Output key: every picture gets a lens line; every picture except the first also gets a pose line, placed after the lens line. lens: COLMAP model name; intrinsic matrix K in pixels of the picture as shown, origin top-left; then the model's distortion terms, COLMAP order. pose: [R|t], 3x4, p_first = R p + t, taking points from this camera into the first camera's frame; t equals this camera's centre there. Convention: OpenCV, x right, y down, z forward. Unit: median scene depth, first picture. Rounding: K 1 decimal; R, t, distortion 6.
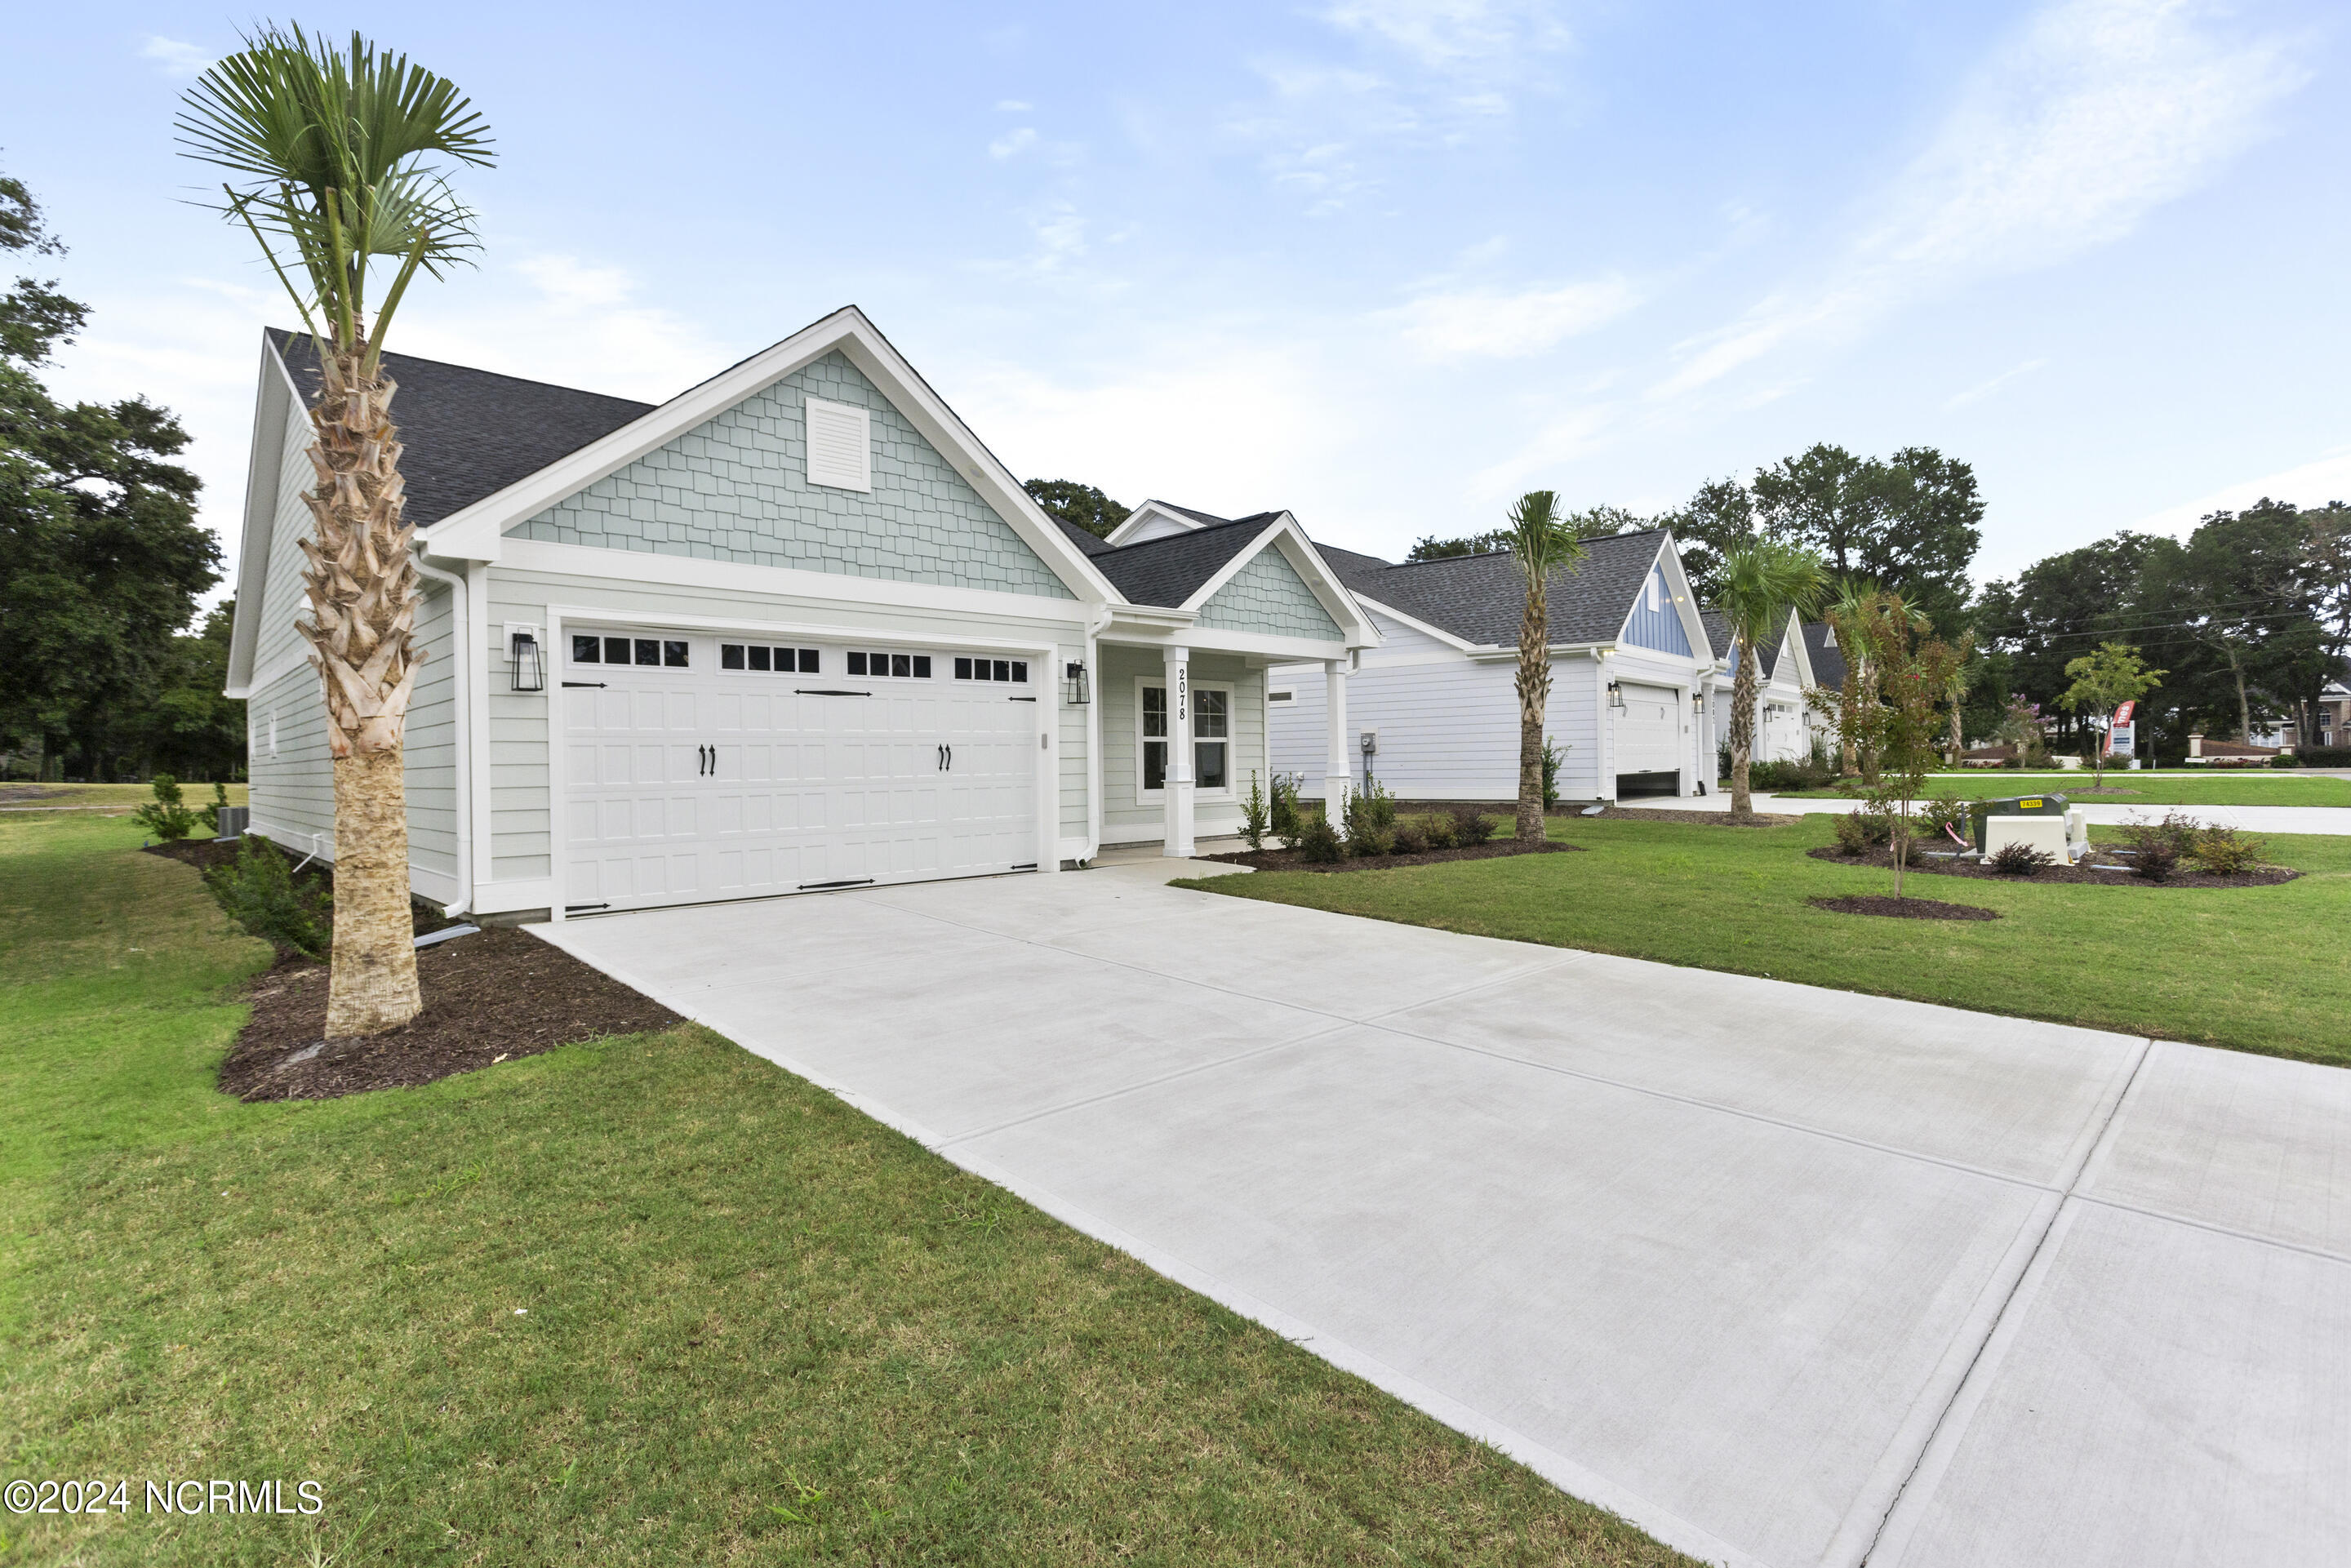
lens RADIAL K [[1114.3, 0, 1174.0], [0, 1114.3, 766.3], [0, 0, 1]] dist [-0.000433, 0.000183]
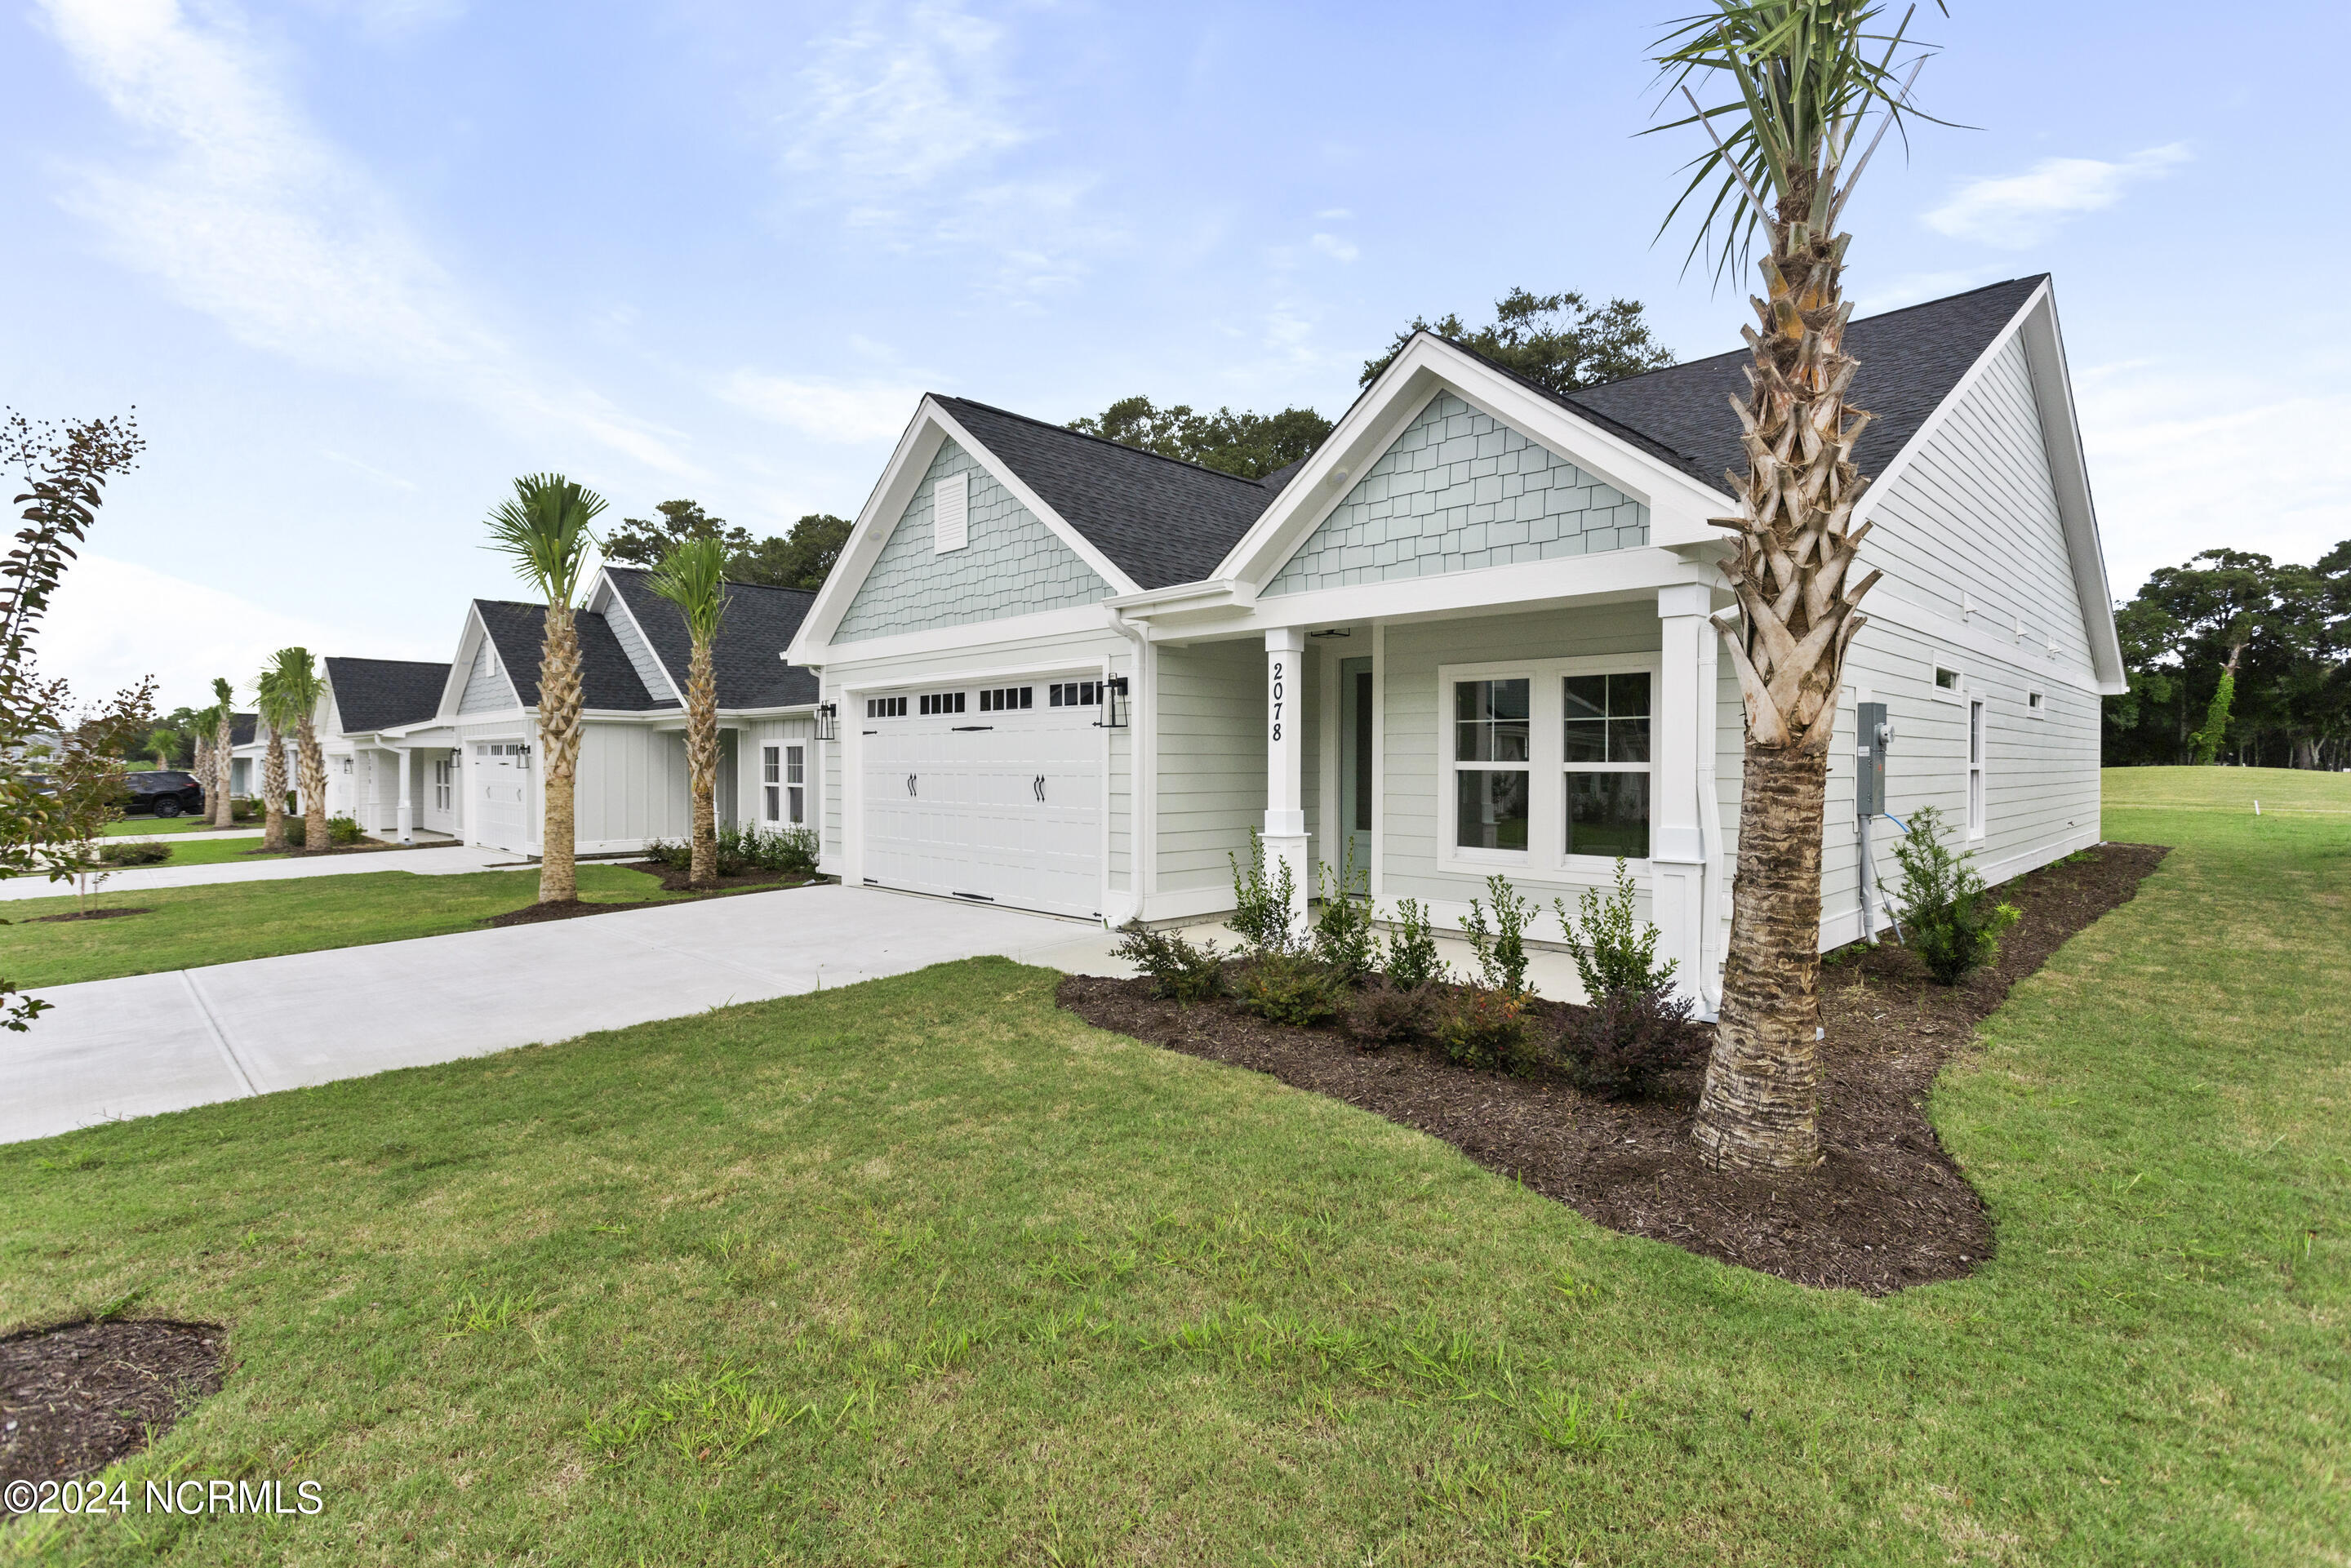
lens RADIAL K [[1114.3, 0, 1174.0], [0, 1114.3, 766.3], [0, 0, 1]] dist [-0.000433, 0.000183]
pose [[0.021991, 0.018032, -0.999596, 0.841875], [-0.005287, 0.999825, 0.017920, -0.048923], [0.999744, 0.004891, 0.022083, 1.186420]]
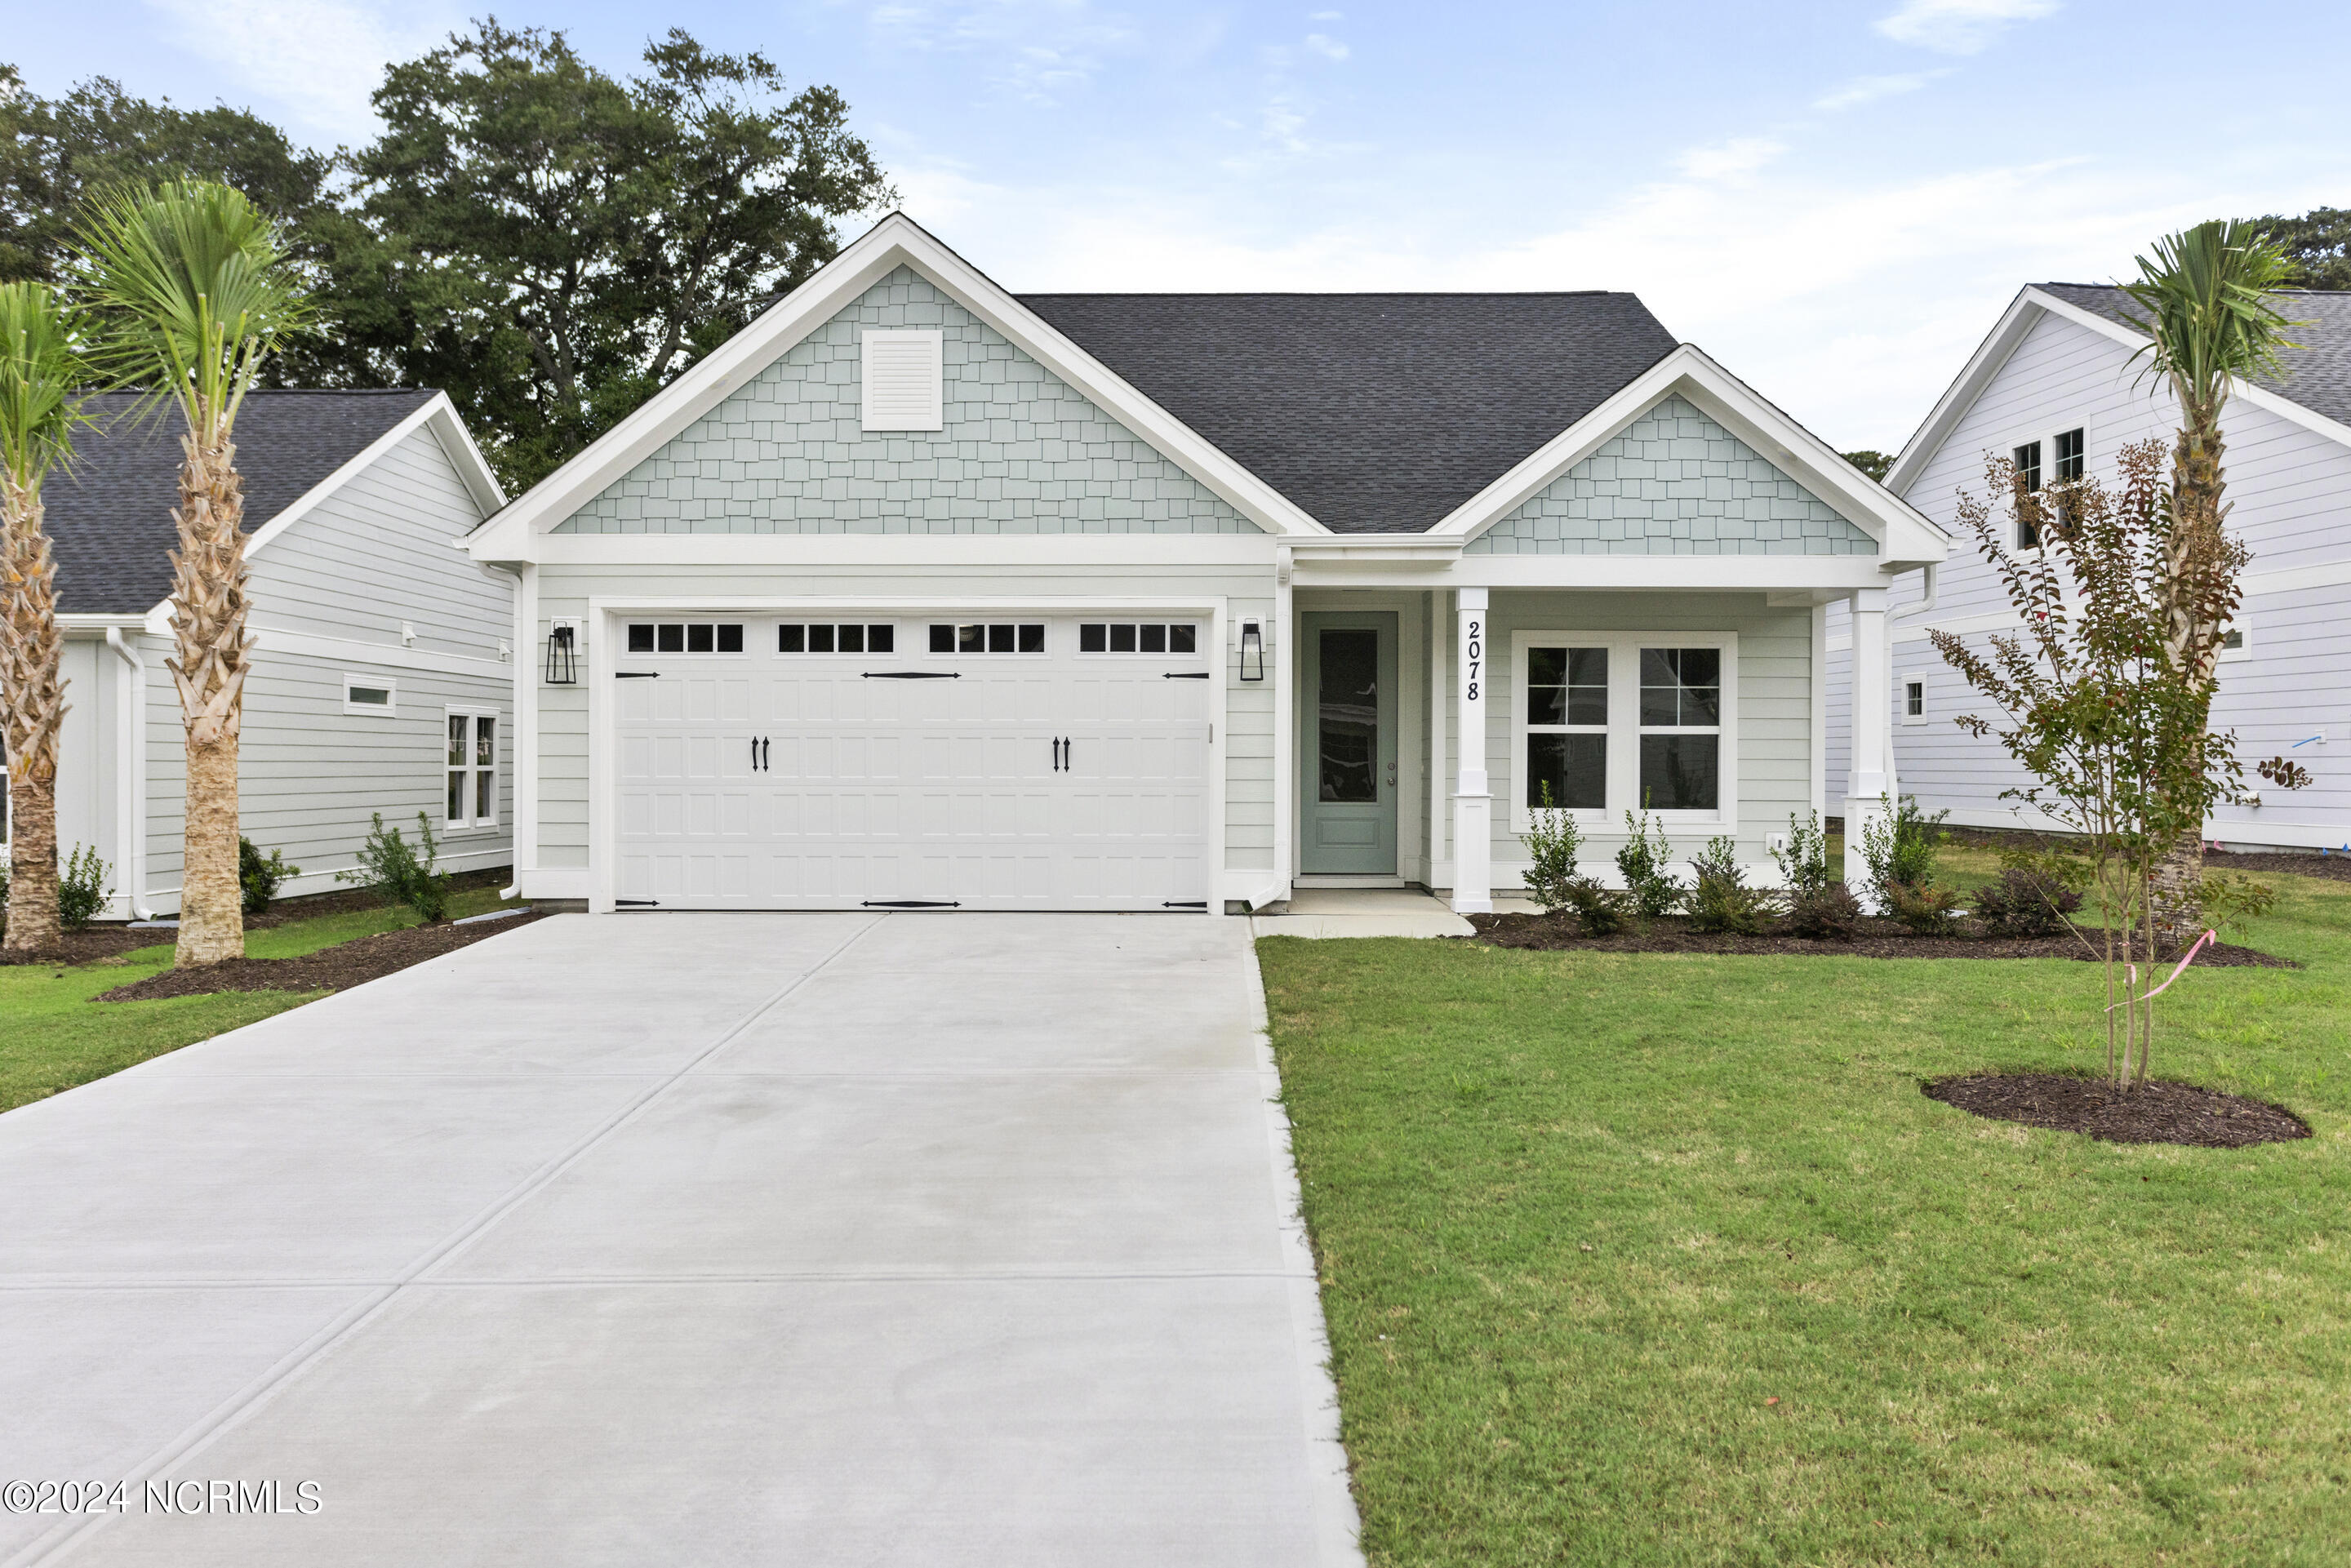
lens RADIAL K [[1857.6, 0, 1175.5], [0, 1857.6, 784.0], [0, 0, 1]] dist [0.011456, 0.005035]
pose [[0.715556, 0.025791, -0.698079, 0.815416], [-0.016319, 0.999663, 0.020206, -0.015787], [0.698365, -0.003066, 0.715735, 0.141262]]
